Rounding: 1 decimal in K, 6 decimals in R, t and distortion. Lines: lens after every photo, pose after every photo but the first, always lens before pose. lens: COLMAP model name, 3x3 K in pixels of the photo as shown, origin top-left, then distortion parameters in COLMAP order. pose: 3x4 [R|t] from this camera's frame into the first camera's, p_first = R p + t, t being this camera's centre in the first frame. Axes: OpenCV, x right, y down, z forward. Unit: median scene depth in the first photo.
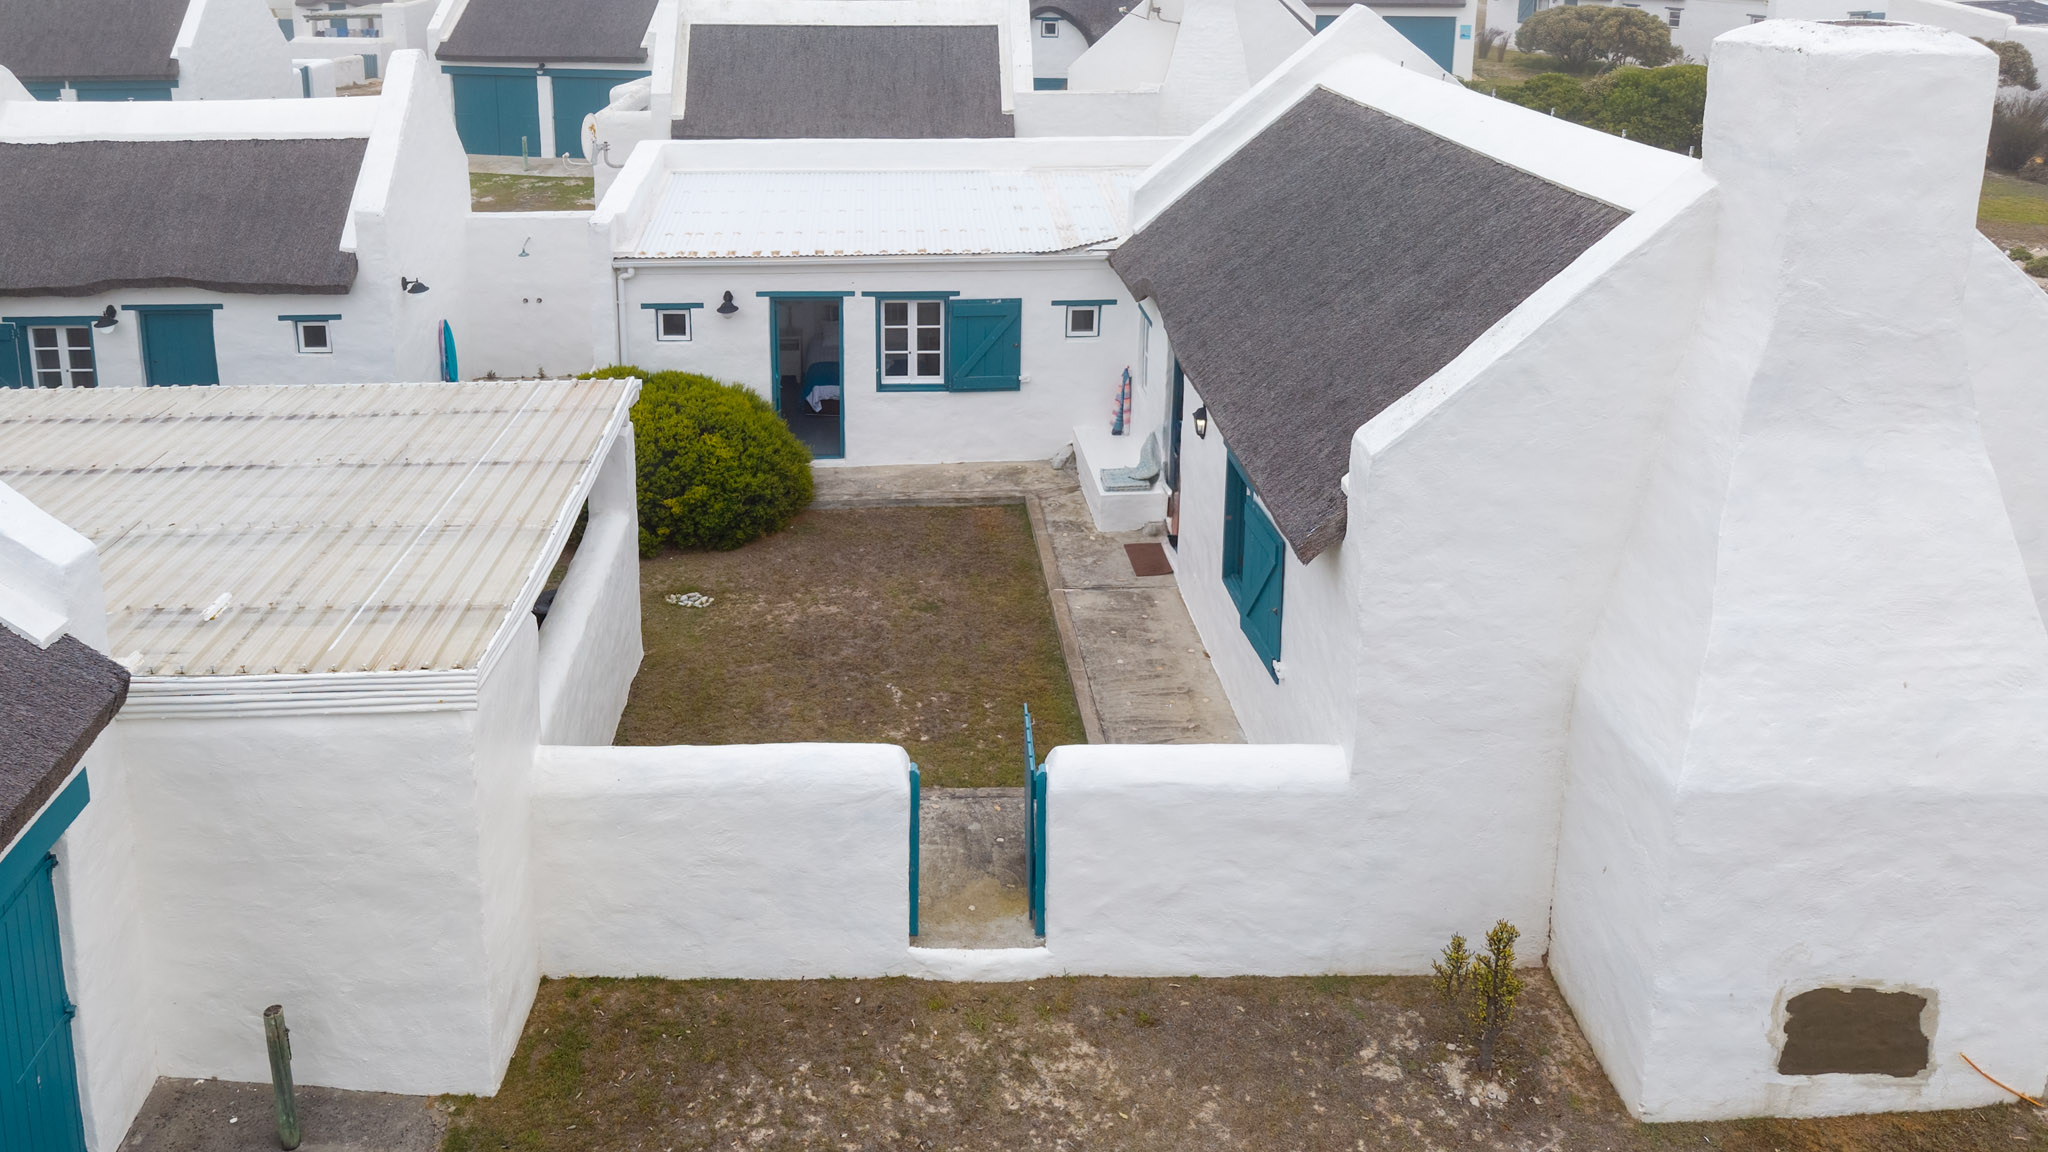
lens RADIAL K [[1500.7, 0, 893.5], [0, 1500.7, 214.6], [0, 0, 1]] dist [0.003535, 0.010501]
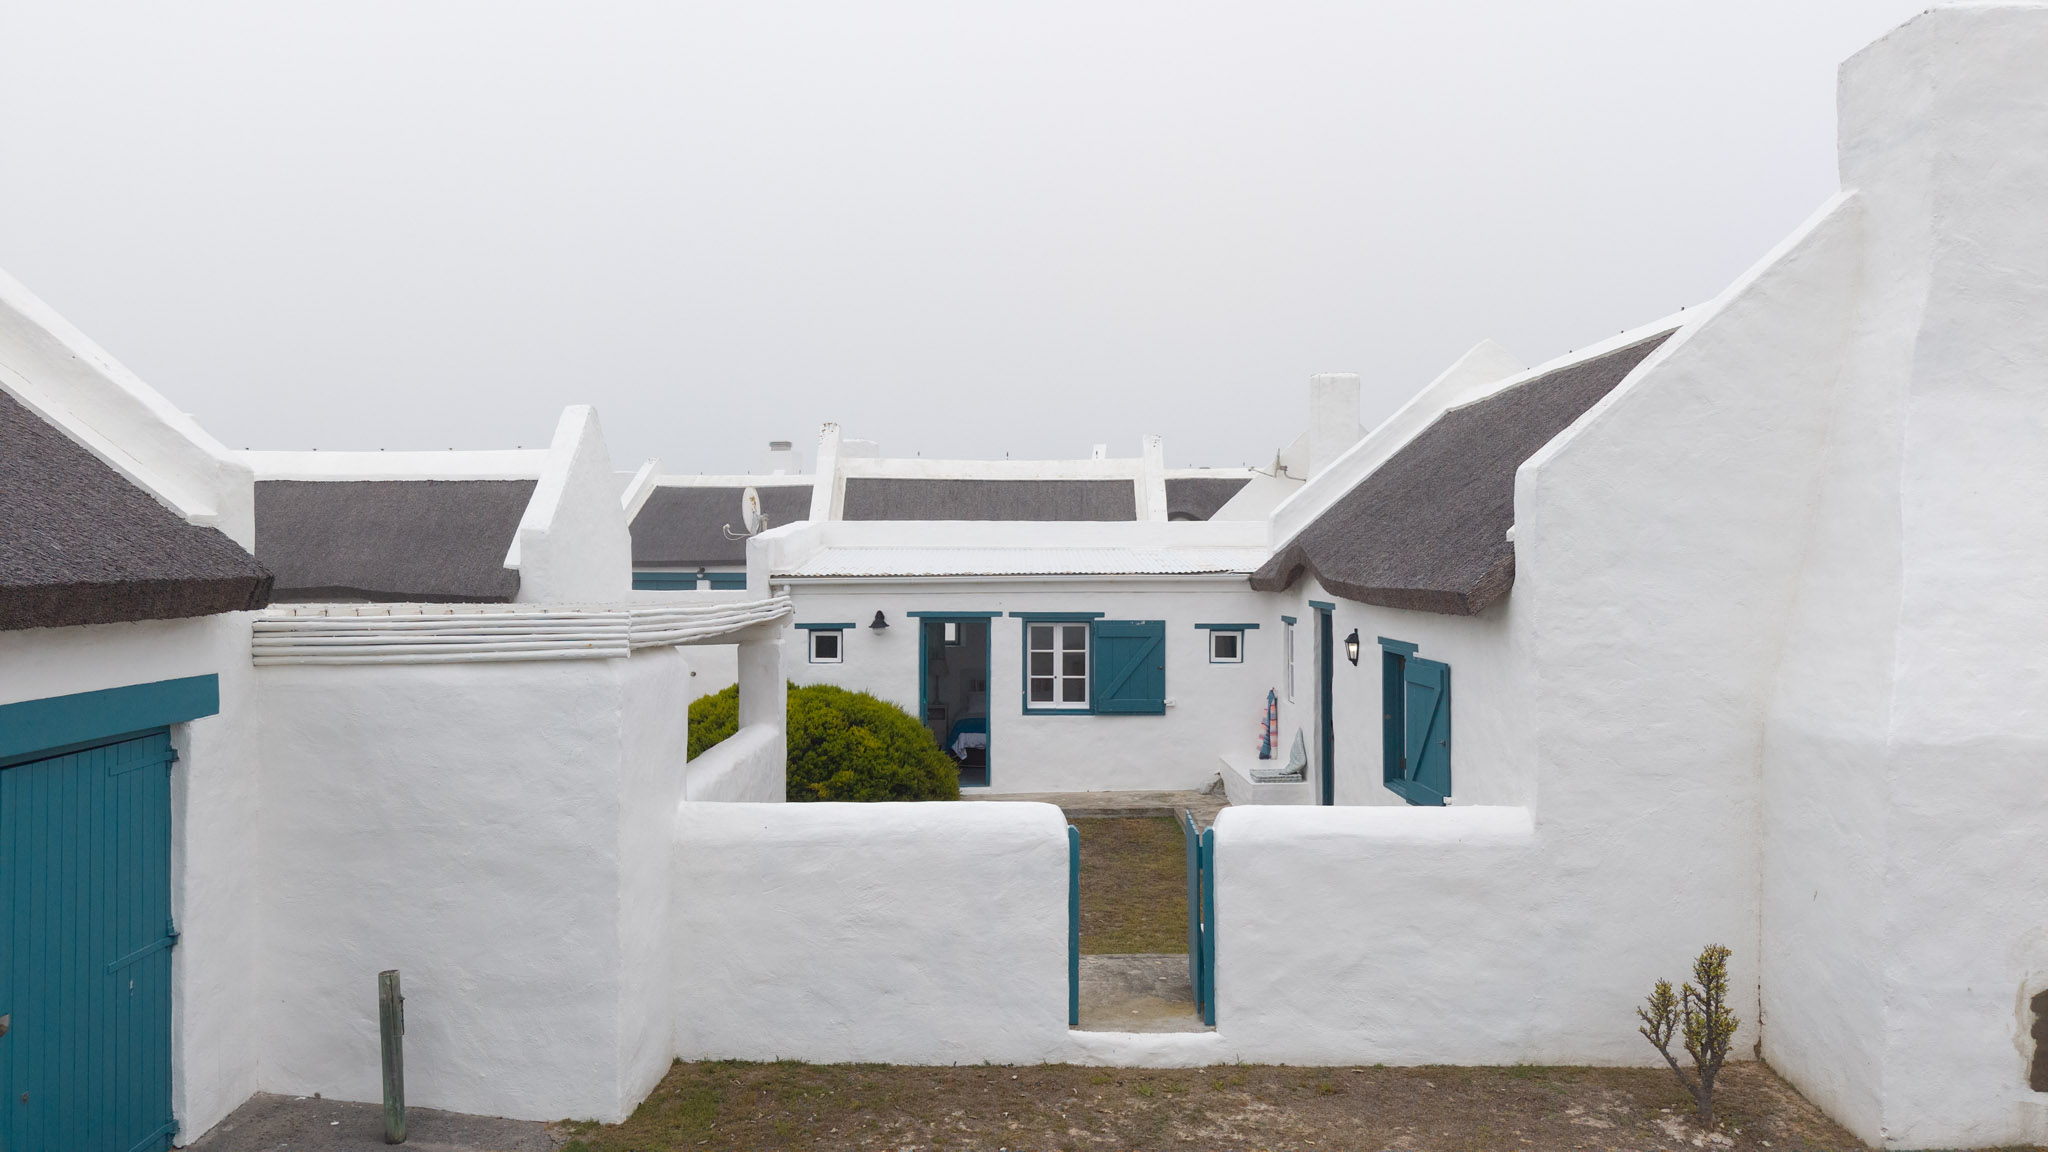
lens RADIAL K [[1424.7, 0, 1022.7], [0, 1424.7, 323.3], [0, 0, 1]] dist [0.005184, 0.001351]
pose [[0.999939, 0.003112, -0.010609, -0.010900], [-0.005100, 0.981214, -0.192856, 0.238308], [0.009809, 0.192898, 0.981170, 0.050704]]
